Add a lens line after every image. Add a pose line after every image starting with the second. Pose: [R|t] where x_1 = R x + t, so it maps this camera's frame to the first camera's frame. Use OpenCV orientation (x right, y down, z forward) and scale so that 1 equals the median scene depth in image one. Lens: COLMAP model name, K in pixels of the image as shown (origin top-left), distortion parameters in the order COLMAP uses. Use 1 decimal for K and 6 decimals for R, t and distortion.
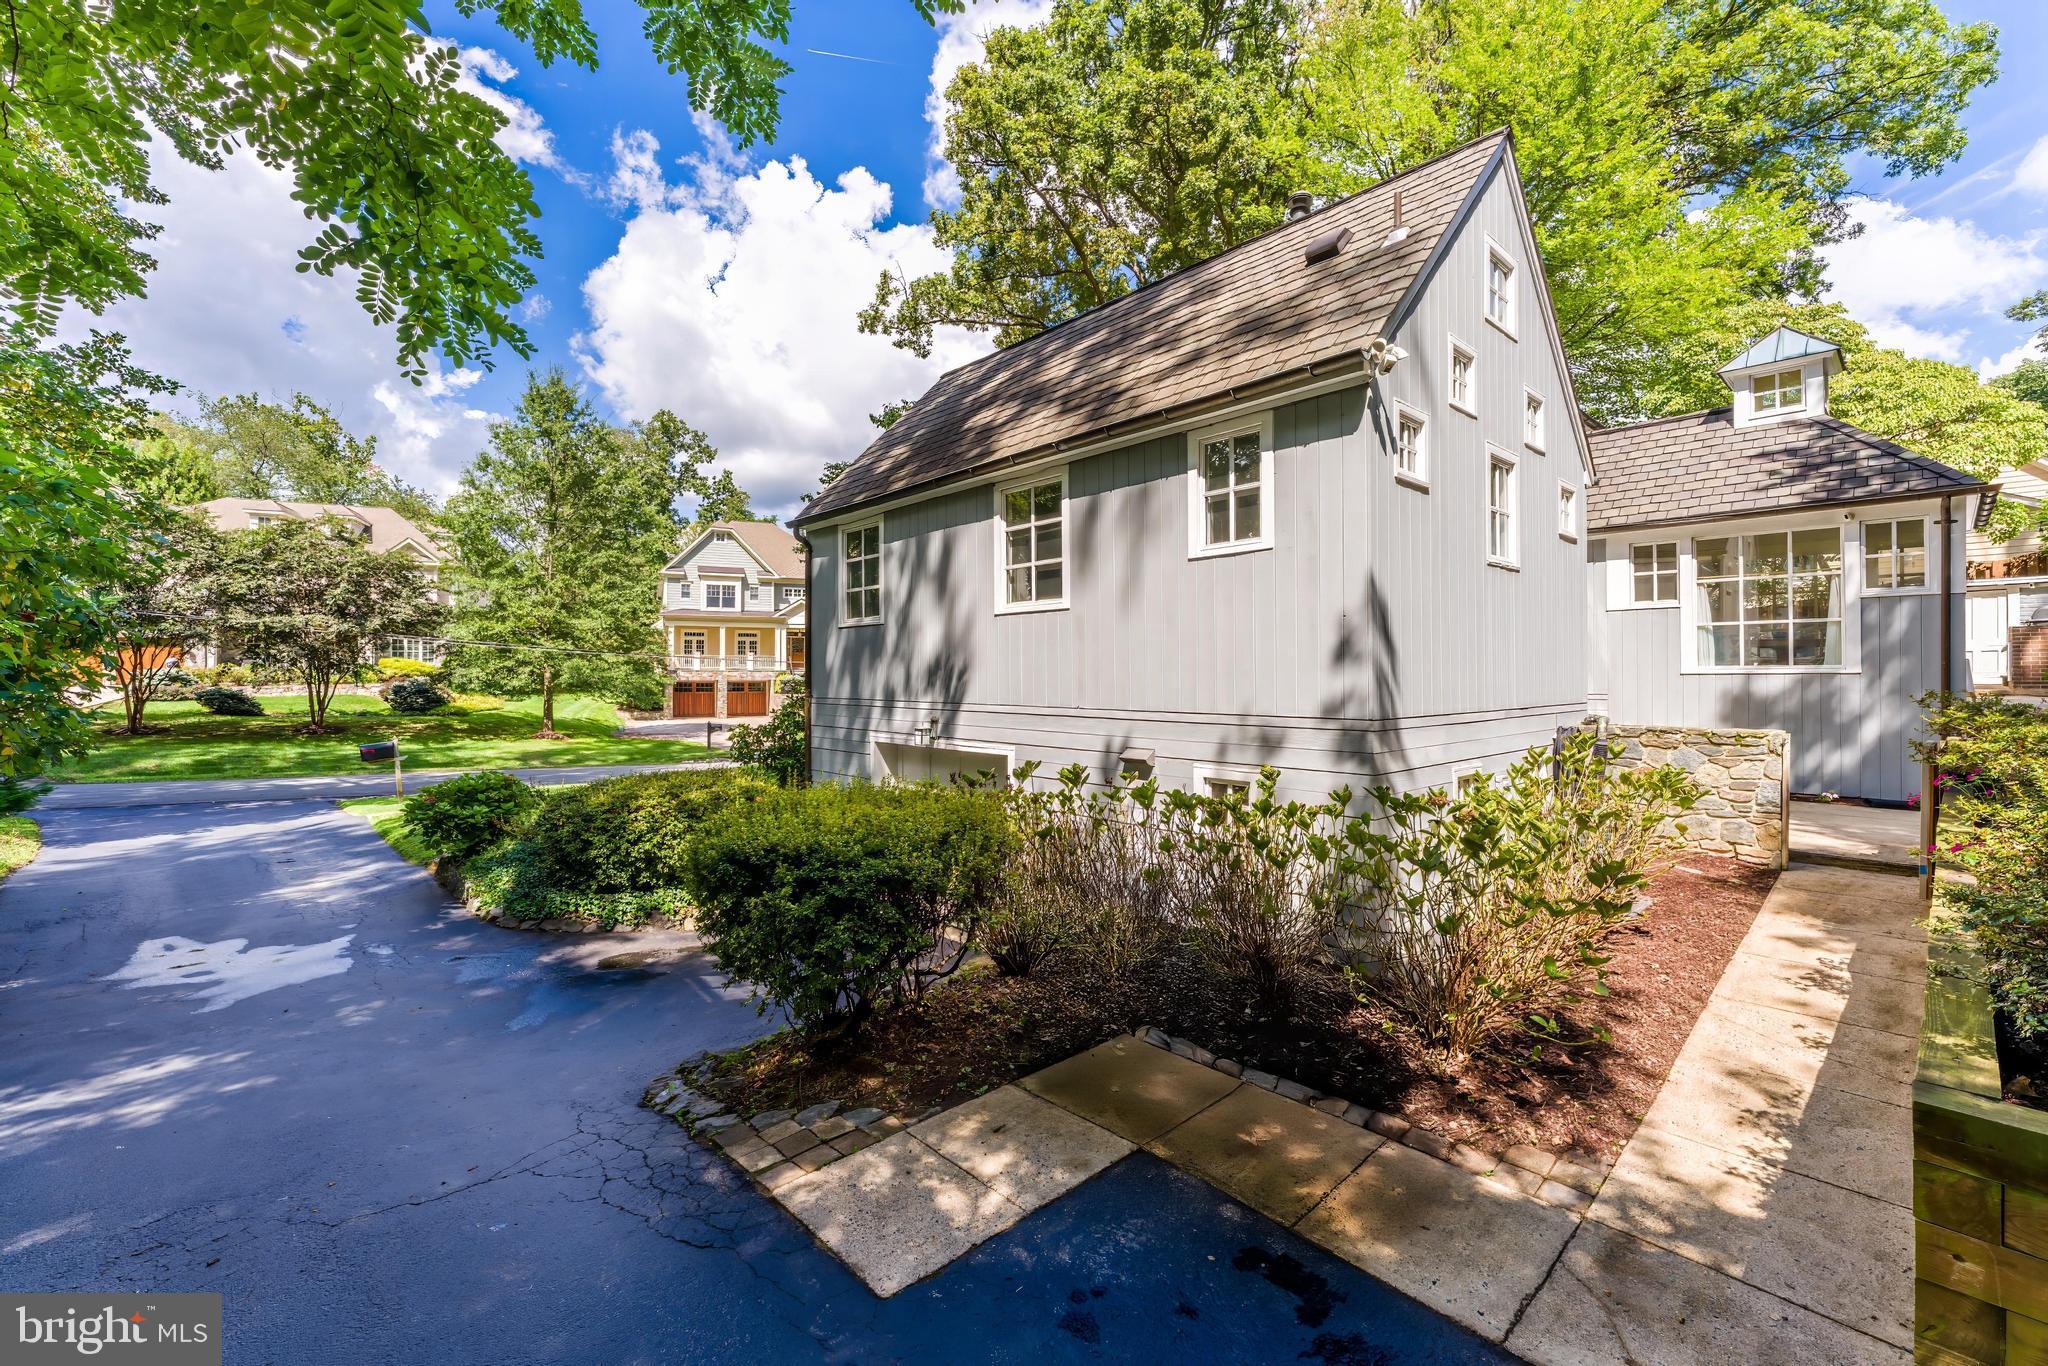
lens RADIAL K [[832.1, 0, 1030.4], [0, 832.1, 663.8], [0, 0, 1]] dist [0.003620, -0.000906]
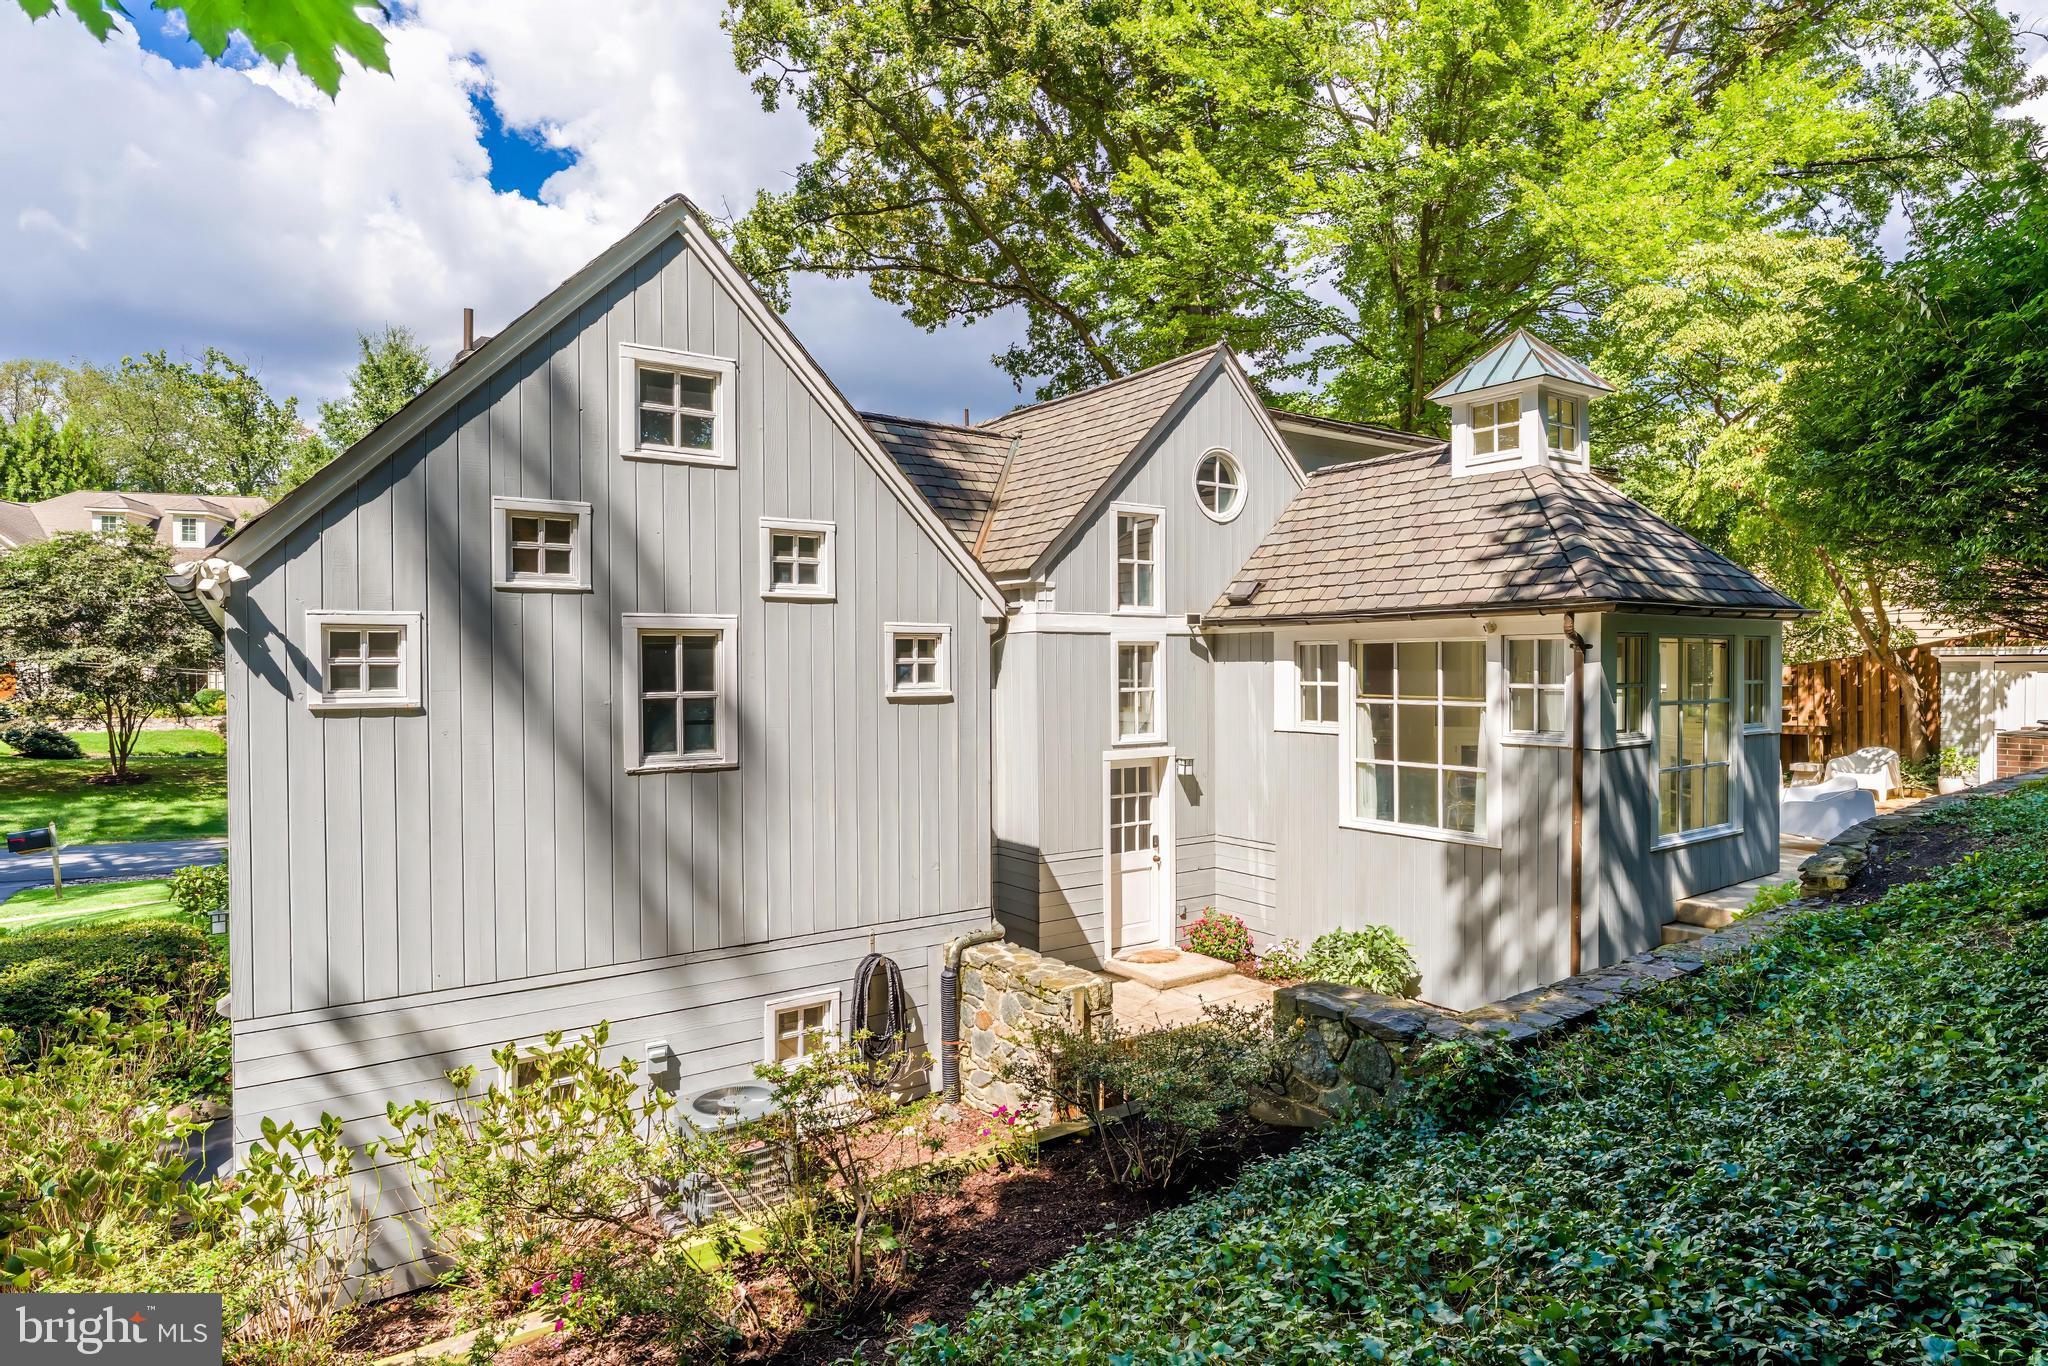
lens RADIAL K [[1119.0, 0, 1045.0], [0, 1119.0, 669.3], [0, 0, 1]] dist [-0.005155, 0.002320]
pose [[0.992448, -0.000237, -0.122662, 0.512548], [0.001517, 0.999945, 0.010340, -0.106886], [0.122653, -0.010448, 0.992395, 0.006875]]
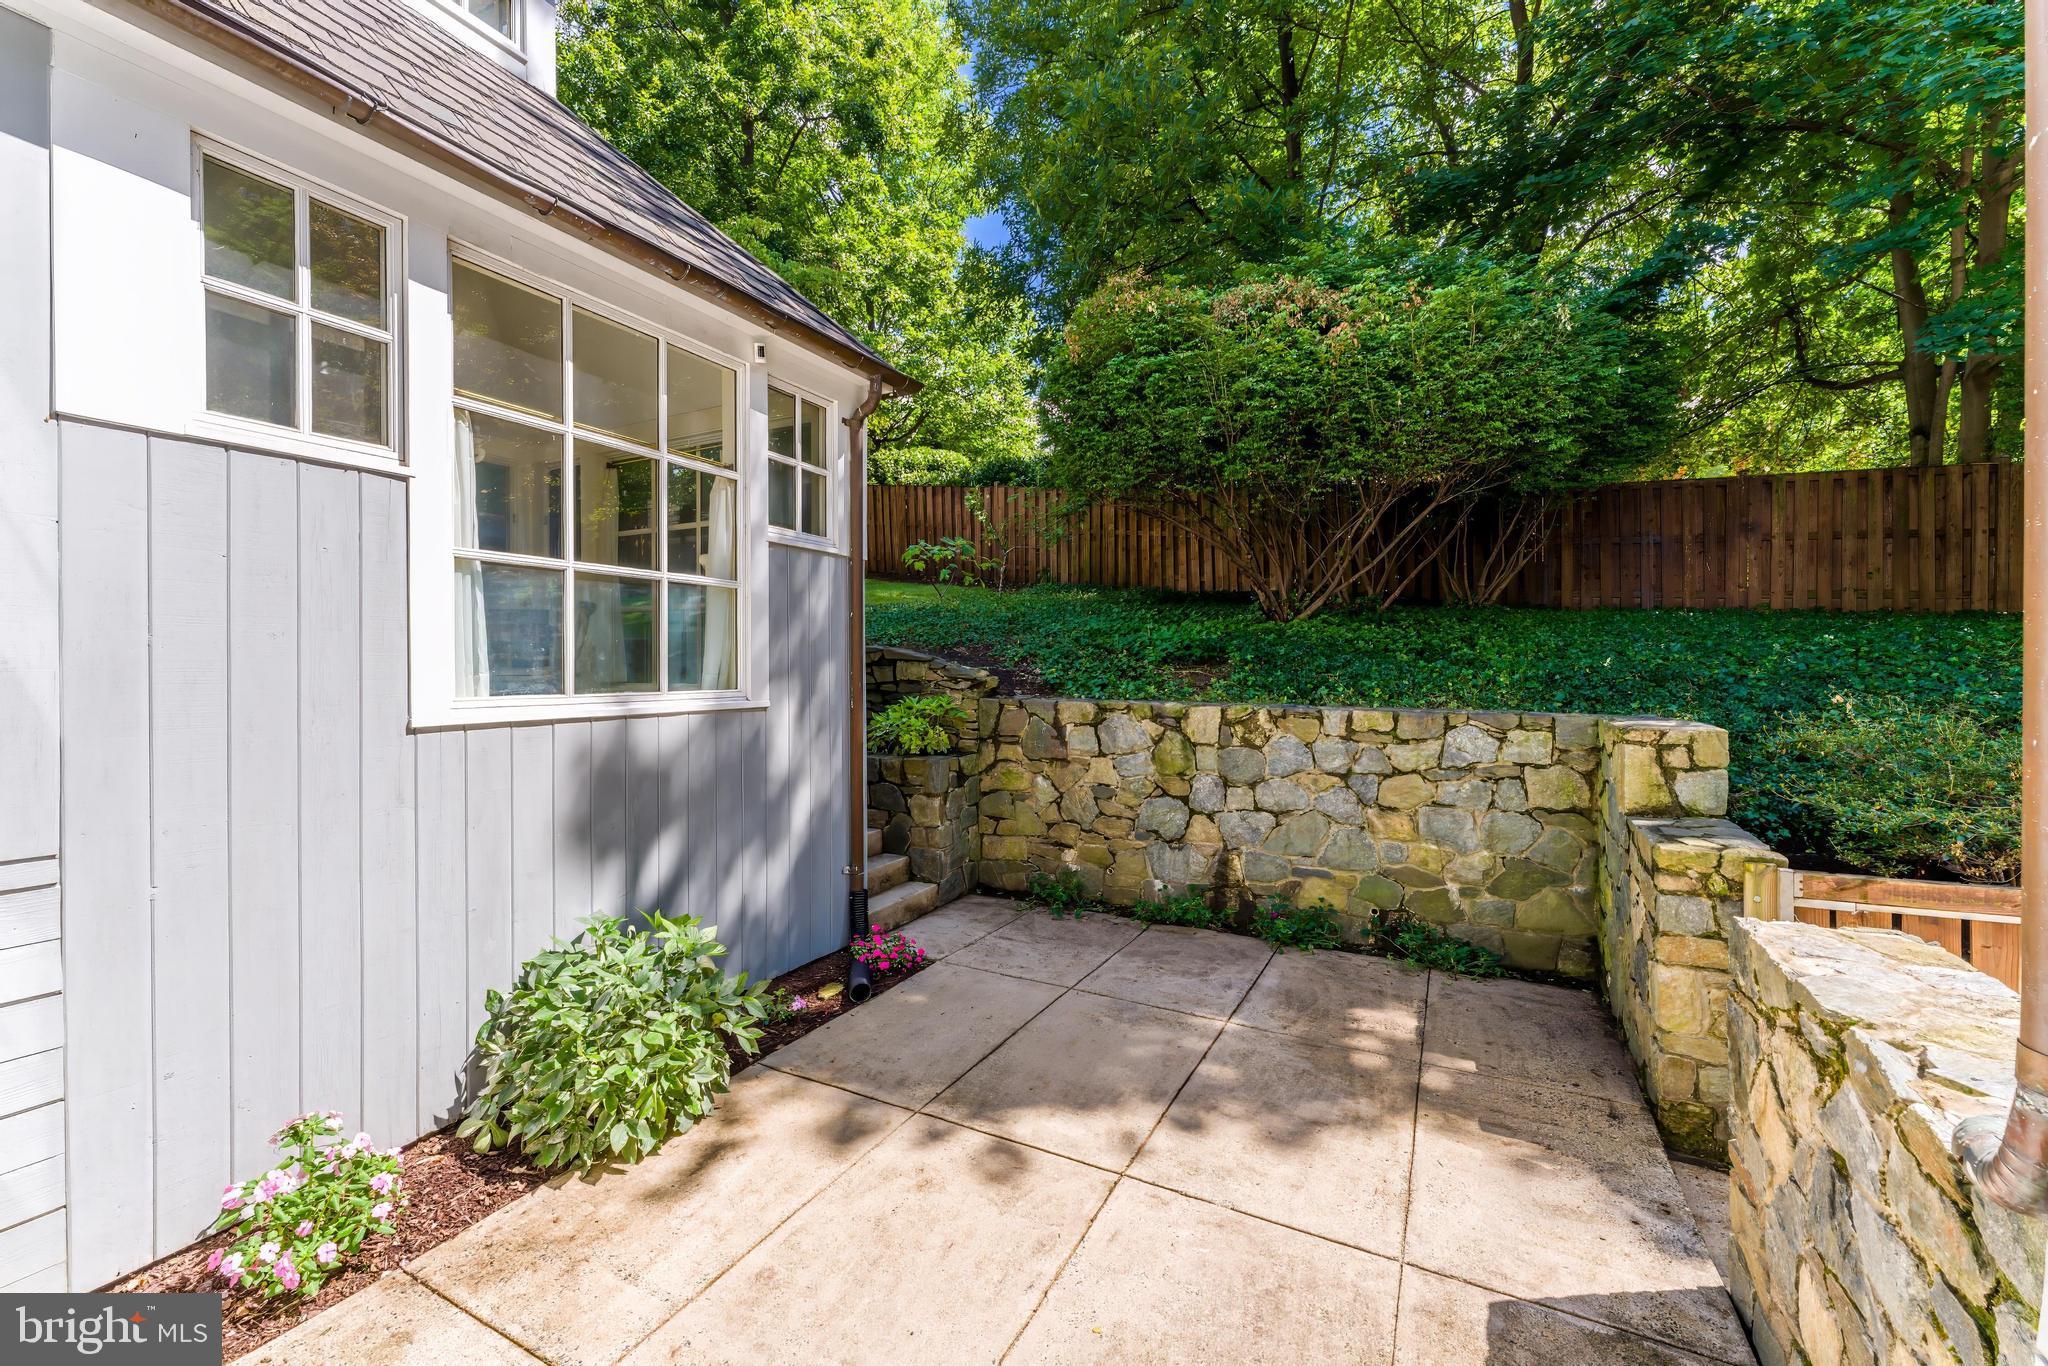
lens RADIAL K [[803.1, 0, 1016.9], [0, 803.1, 675.3], [0, 0, 1]] dist [0.000934, 0.000029]
pose [[-0.307903, -0.006013, 0.951399, 0.377512], [-0.000735, 0.999981, 0.006082, -0.005199], [-0.951418, 0.001174, -0.307901, 0.710810]]
